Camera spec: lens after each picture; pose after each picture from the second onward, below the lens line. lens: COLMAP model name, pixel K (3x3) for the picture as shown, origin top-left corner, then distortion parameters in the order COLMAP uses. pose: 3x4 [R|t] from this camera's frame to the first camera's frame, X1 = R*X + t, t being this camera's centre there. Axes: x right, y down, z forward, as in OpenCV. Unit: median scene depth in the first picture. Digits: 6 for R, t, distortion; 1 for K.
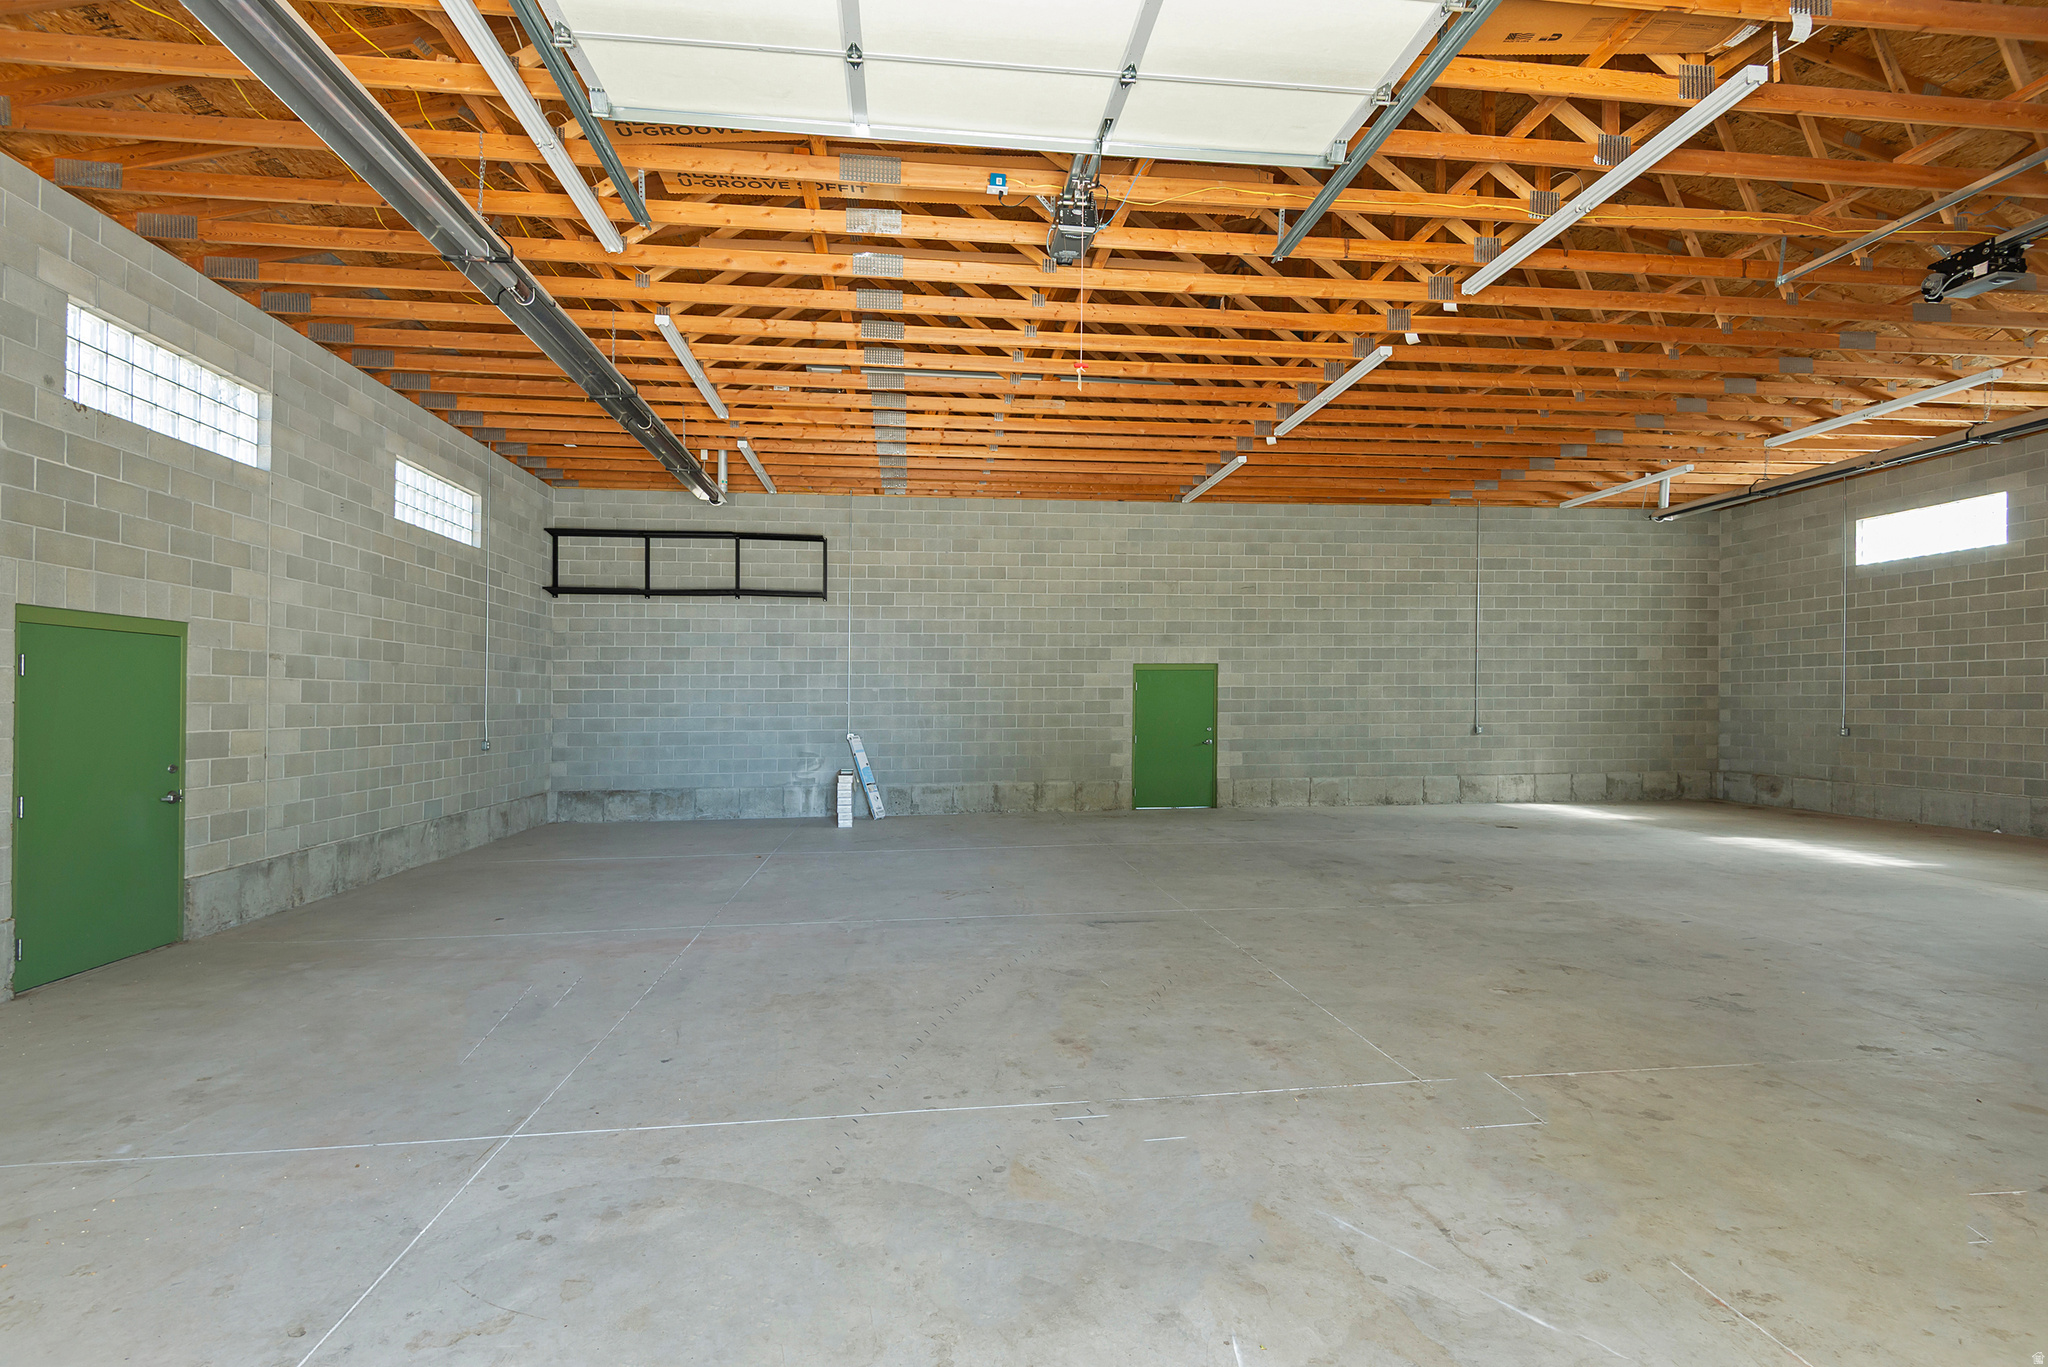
lens RADIAL K [[936.9, 0, 1030.9], [0, 936.9, 686.1], [0, 0, 1]] dist [0.024270, -0.010156]
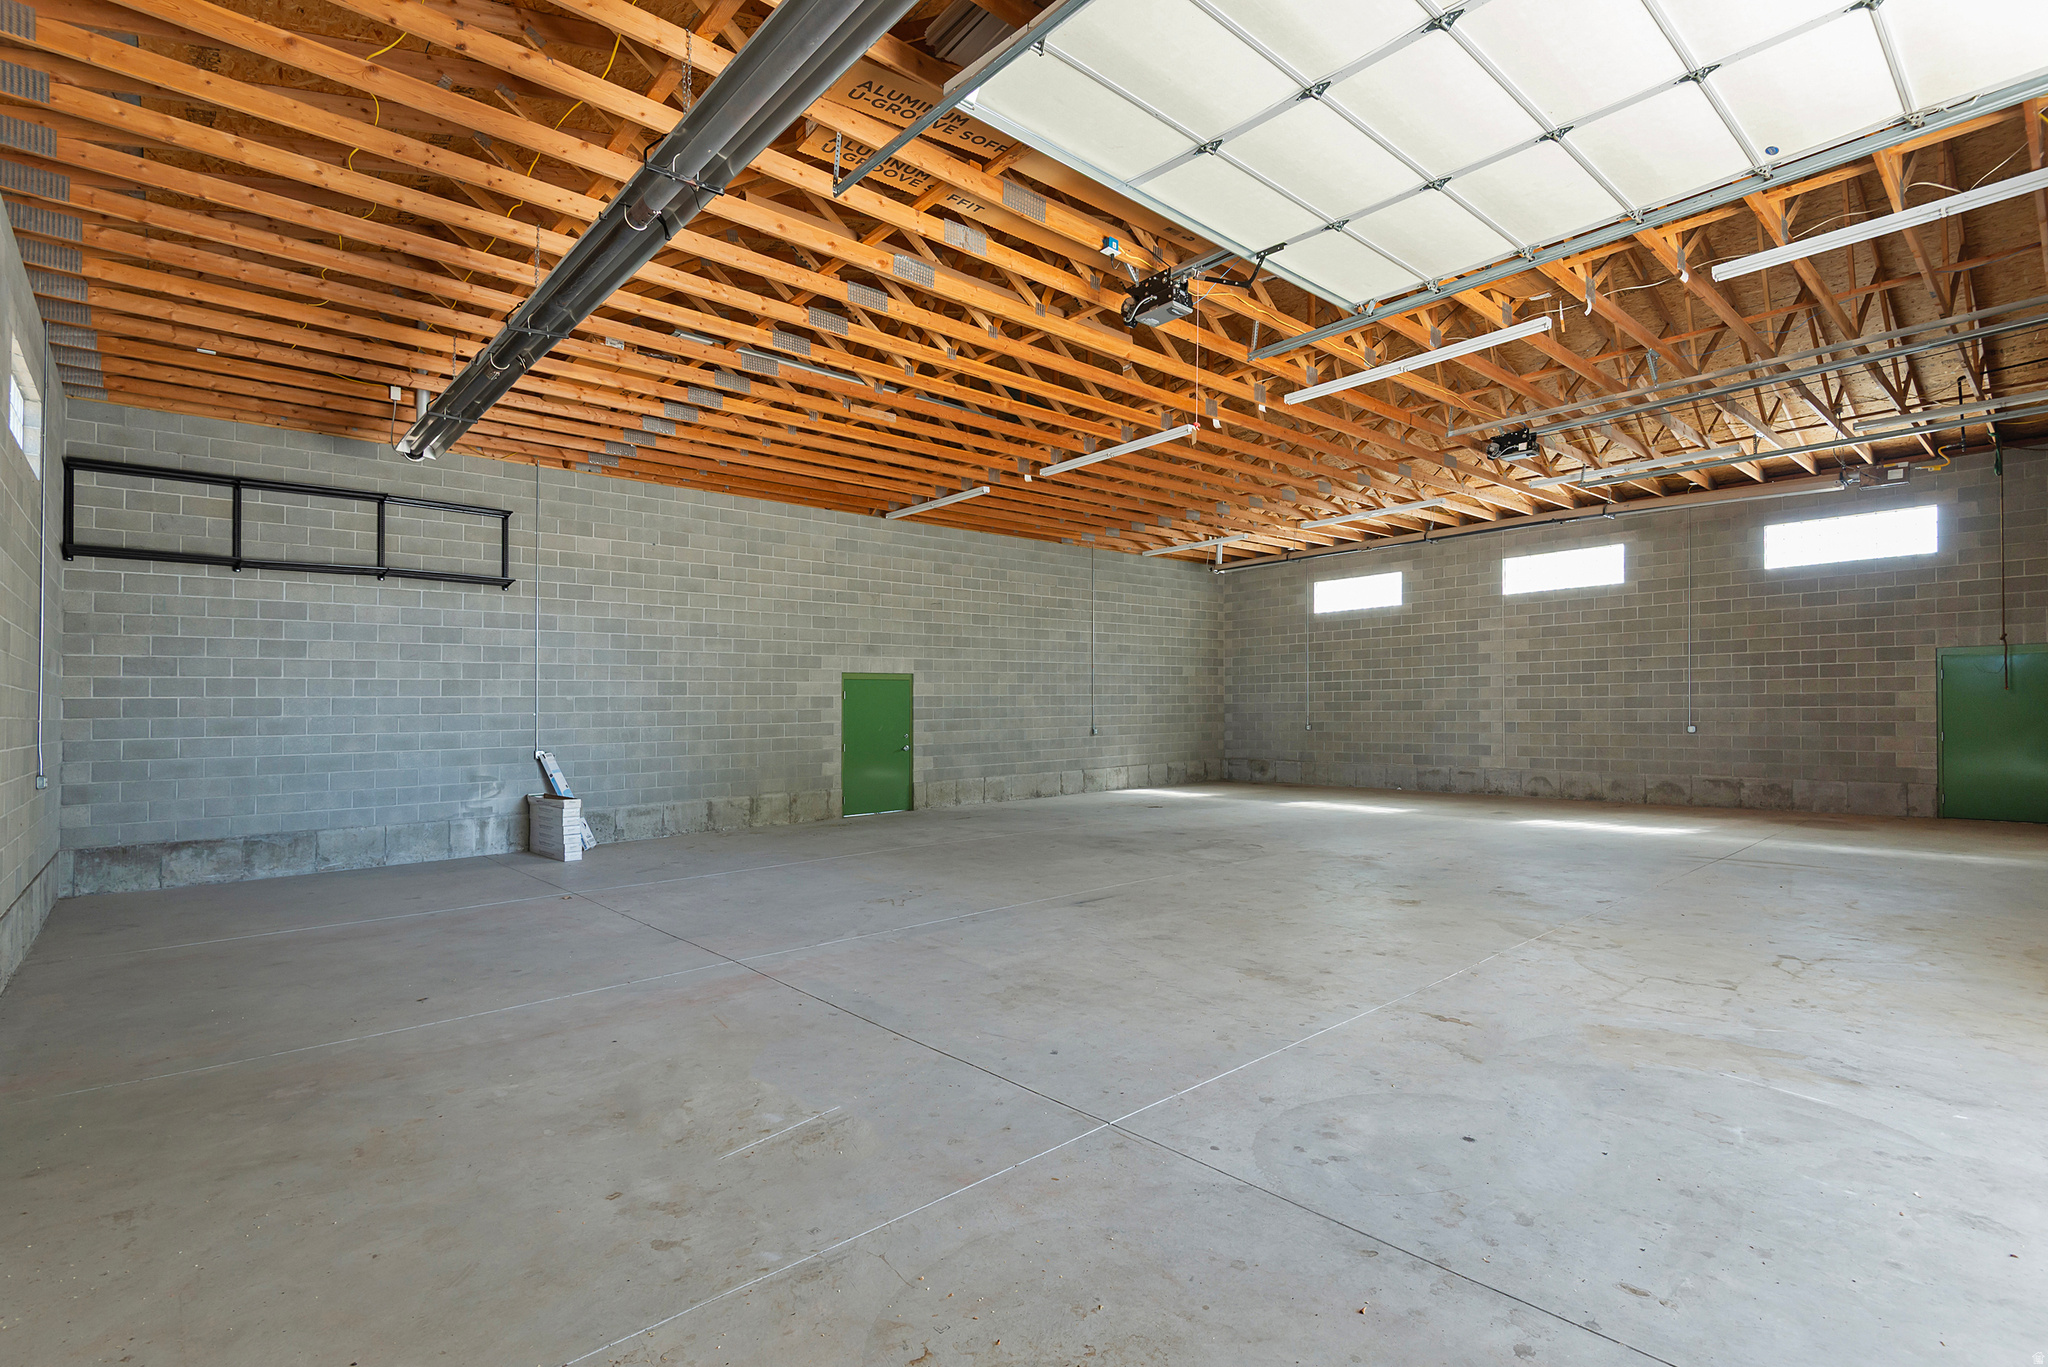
lens RADIAL K [[936.9, 0, 1045.5], [0, 936.9, 686.8], [0, 0, 1]] dist [0.024270, -0.010156]
pose [[0.820973, 0.007209, 0.570922, -0.310930], [-0.000562, 0.999930, -0.011817, 0.003447], [-0.570967, 0.009380, 0.820919, 0.051544]]
